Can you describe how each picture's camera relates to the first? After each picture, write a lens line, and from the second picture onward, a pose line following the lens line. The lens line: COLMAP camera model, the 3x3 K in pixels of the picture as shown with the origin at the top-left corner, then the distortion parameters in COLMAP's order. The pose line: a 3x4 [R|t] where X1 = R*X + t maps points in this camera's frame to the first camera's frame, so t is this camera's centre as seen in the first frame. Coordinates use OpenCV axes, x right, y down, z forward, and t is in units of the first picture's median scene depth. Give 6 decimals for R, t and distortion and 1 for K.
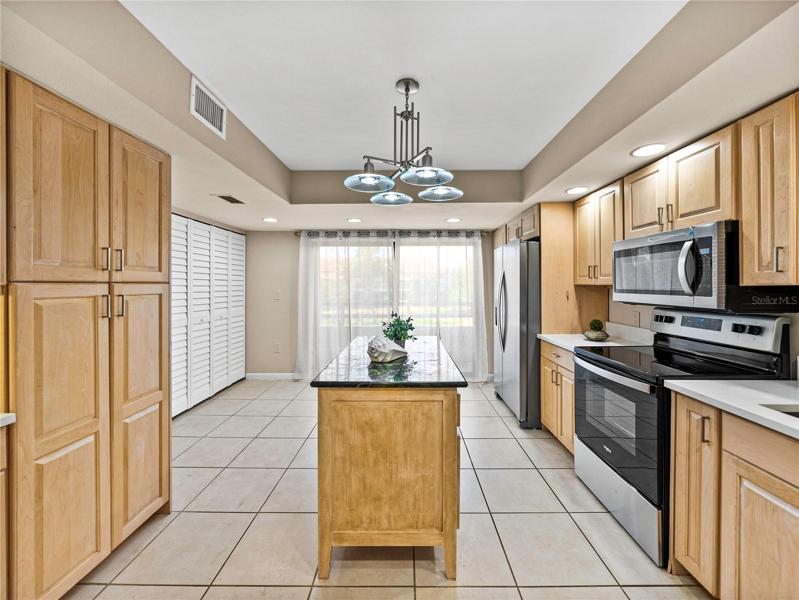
lens RADIAL K [[318.4, 0, 404.6], [0, 318.4, 285.8], [0, 0, 1]] dist [-0.002764, -0.000187]
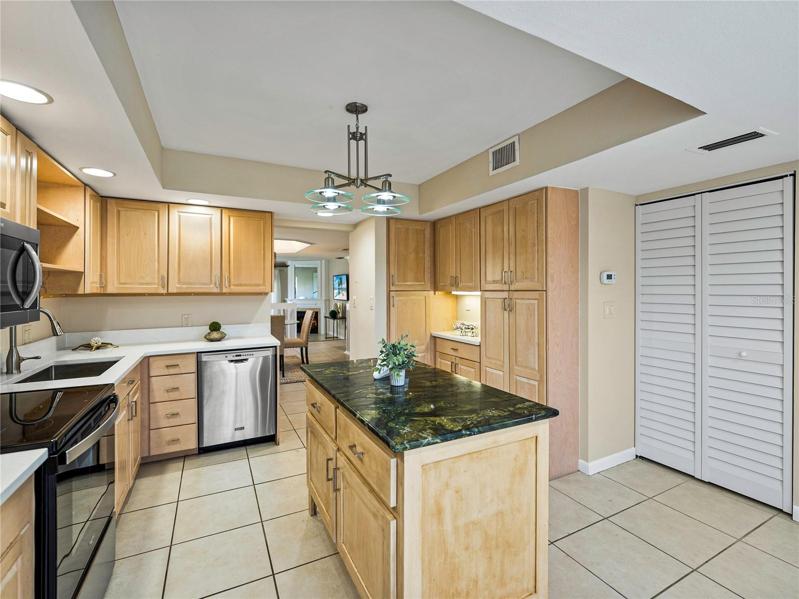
lens RADIAL K [[356.5, 0, 403.2], [0, 356.5, 282.6], [0, 0, 1]] dist [0.000458, 0.000110]
pose [[-0.877180, -0.007435, -0.480104, 0.363218], [0.000115, 0.999877, -0.015693, -0.017776], [0.480162, -0.013820, -0.877071, 1.728830]]
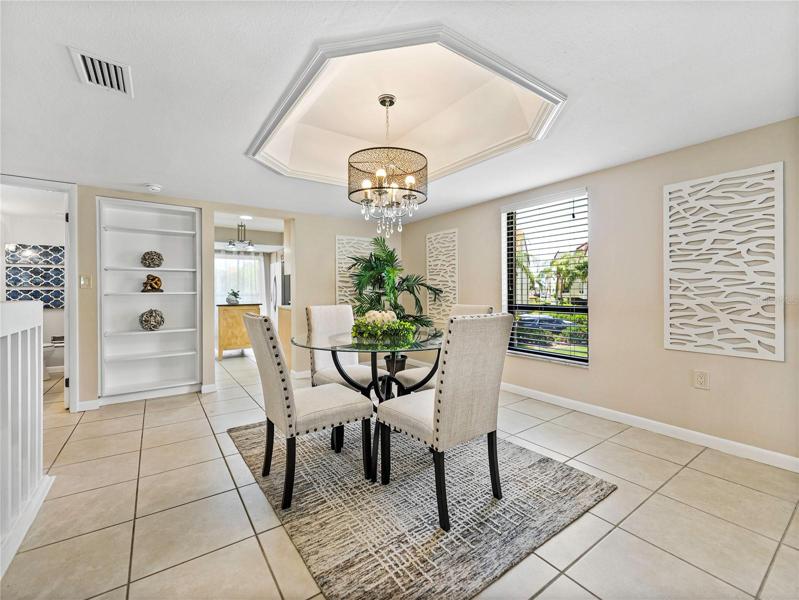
lens RADIAL K [[318.4, 0, 404.6], [0, 318.4, 285.8], [0, 0, 1]] dist [-0.002764, -0.000187]
pose [[0.784334, -0.004713, 0.620321, -0.643369], [0.011730, 0.999905, -0.007236, 0.109573], [-0.620228, 0.012952, 0.784314, -2.343285]]
